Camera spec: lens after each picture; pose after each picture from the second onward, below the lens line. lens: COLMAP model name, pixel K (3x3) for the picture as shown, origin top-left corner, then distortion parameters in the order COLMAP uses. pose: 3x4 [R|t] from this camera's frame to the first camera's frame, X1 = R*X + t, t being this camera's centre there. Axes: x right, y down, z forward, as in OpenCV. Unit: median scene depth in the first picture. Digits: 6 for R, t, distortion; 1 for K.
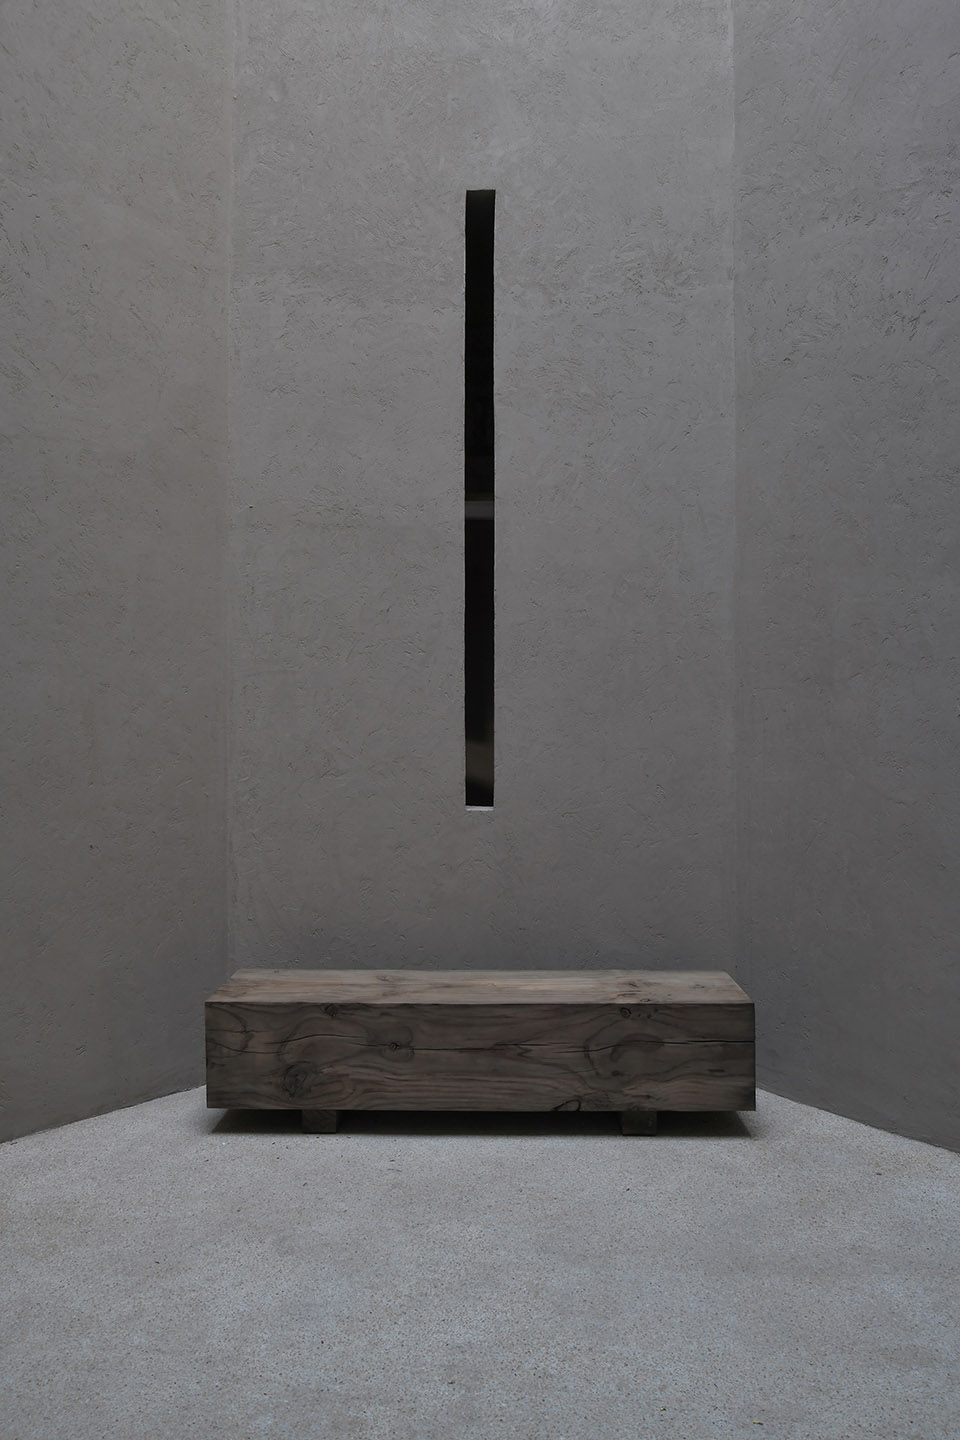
lens RADIAL K [[1068.7, 0, 478.8], [0, 1068.7, 727.1], [0, 0, 1]] dist [-0.028181, 0.007200]
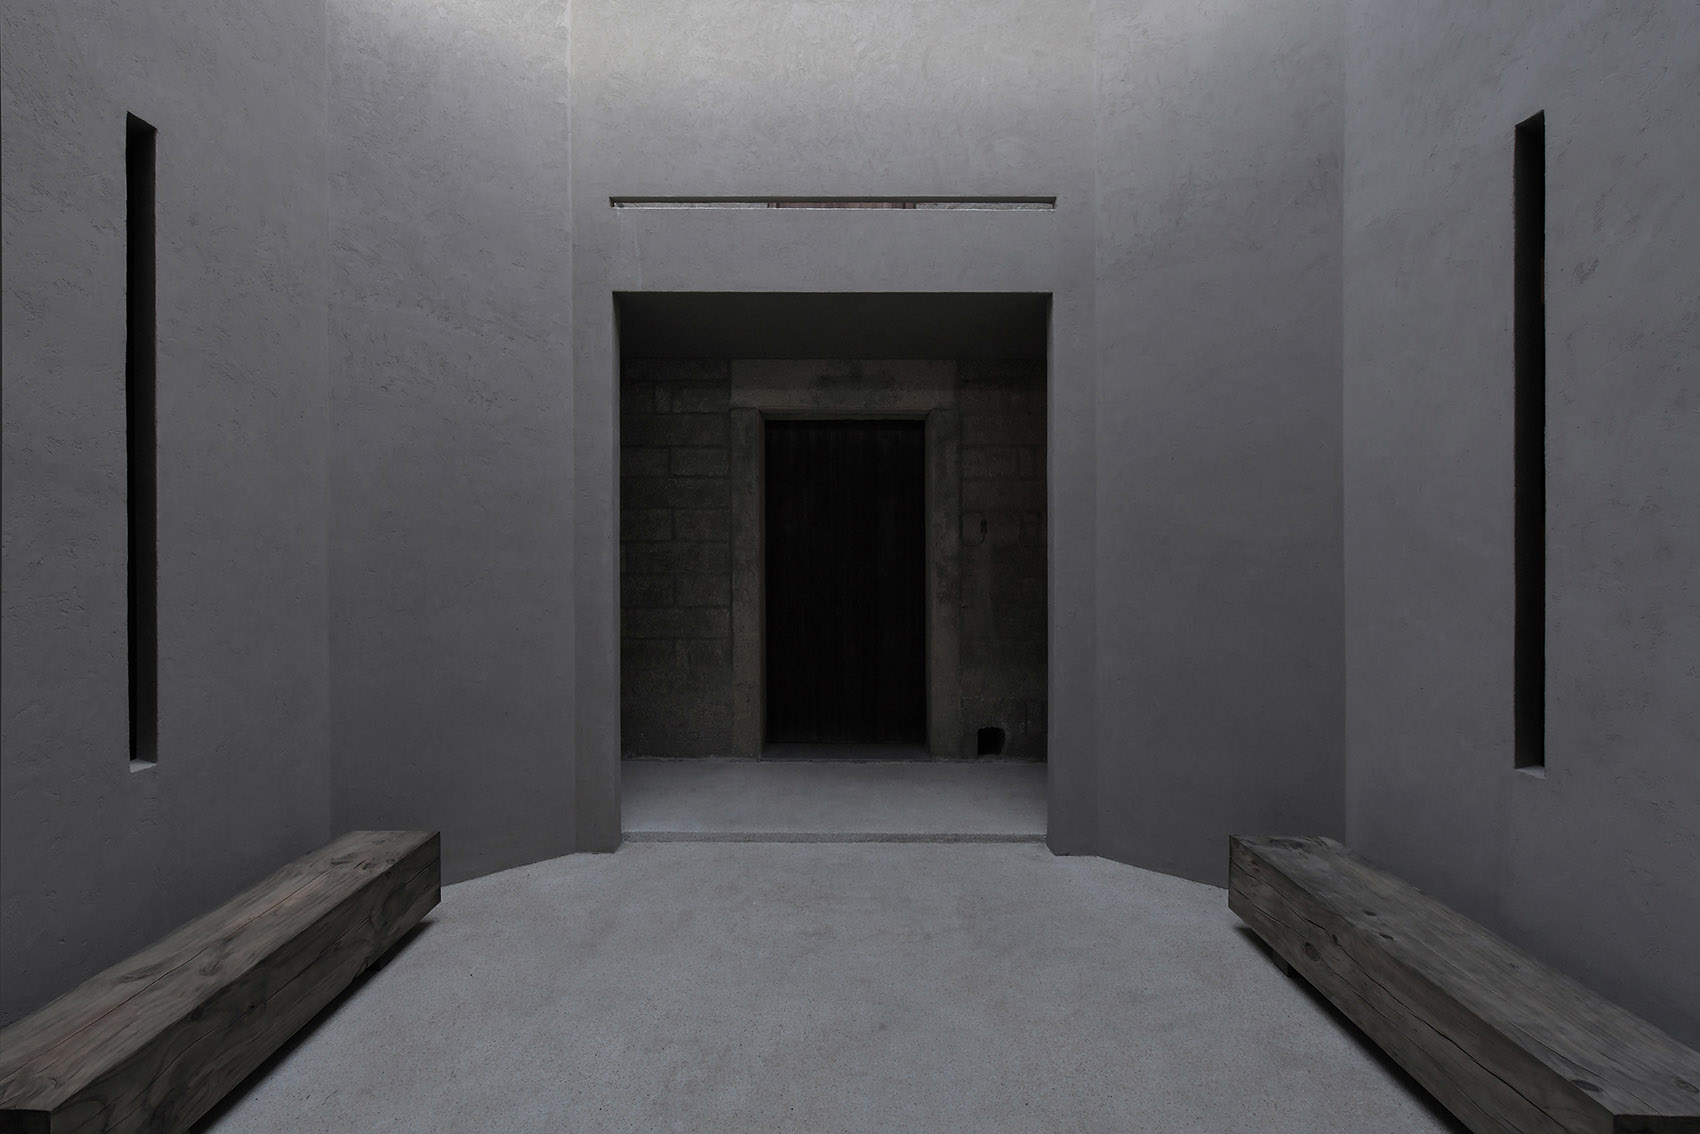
lens RADIAL K [[698.4, 0, 848.2], [0, 698.4, 572.3], [0, 0, 1]] dist [0.000567, 0.000111]
pose [[-0.013133, -0.021028, 0.999693, -0.737502], [0.003760, 0.999771, 0.021079, -0.128075], [-0.999907, 0.004036, -0.013051, 0.434079]]
